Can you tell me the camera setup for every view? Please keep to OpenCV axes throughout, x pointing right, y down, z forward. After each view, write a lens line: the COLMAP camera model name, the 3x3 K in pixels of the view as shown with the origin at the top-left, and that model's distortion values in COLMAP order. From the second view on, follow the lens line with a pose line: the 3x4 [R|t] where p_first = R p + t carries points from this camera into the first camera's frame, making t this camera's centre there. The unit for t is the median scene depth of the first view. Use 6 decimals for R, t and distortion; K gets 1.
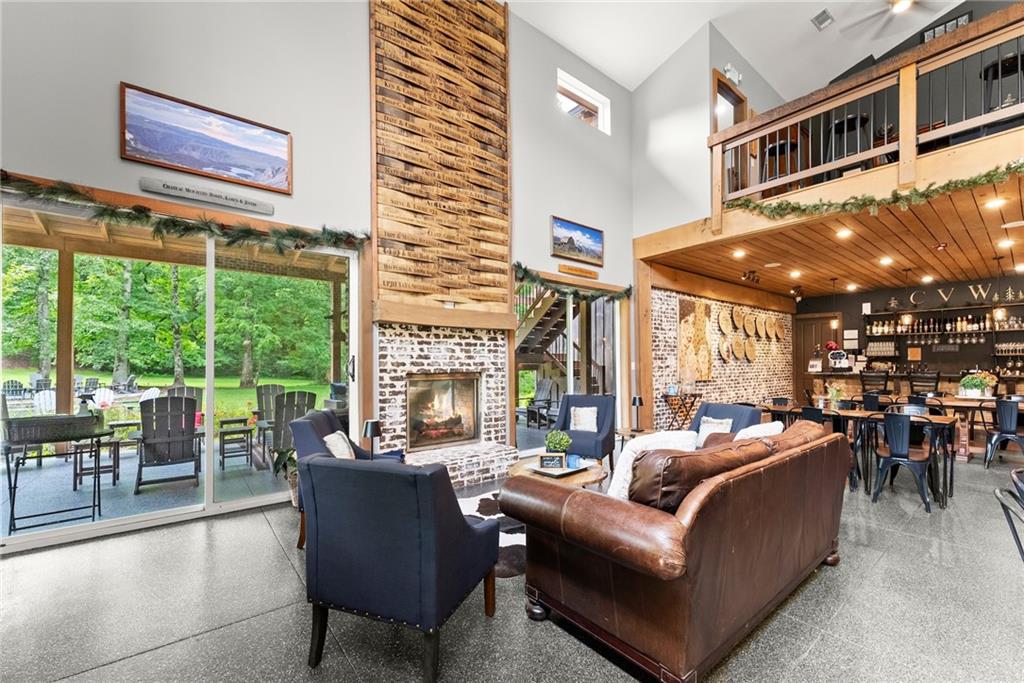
lens RADIAL K [[425.0, 0, 505.9], [0, 425.0, 354.8], [0, 0, 1]] dist [0.000165, 0.000021]
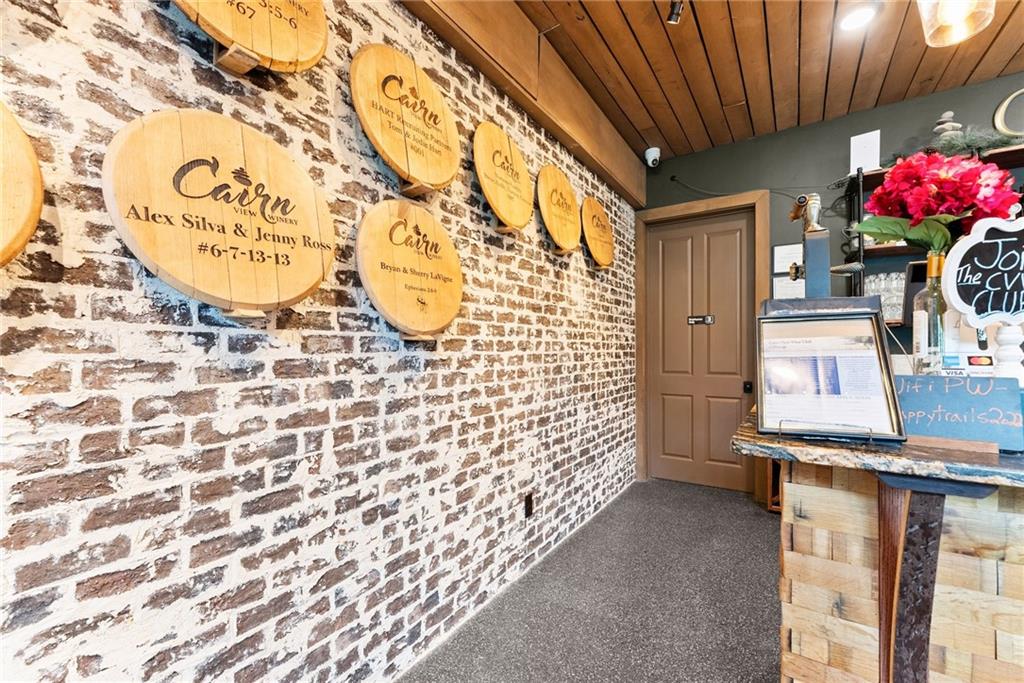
lens RADIAL K [[425.0, 0, 505.9], [0, 425.0, 354.8], [0, 0, 1]] dist [0.000165, 0.000021]
pose [[0.956721, -0.006358, 0.290937, 0.496864], [-0.000714, 0.999707, 0.024197, 0.016041], [-0.291006, -0.023357, 0.956436, 0.735940]]
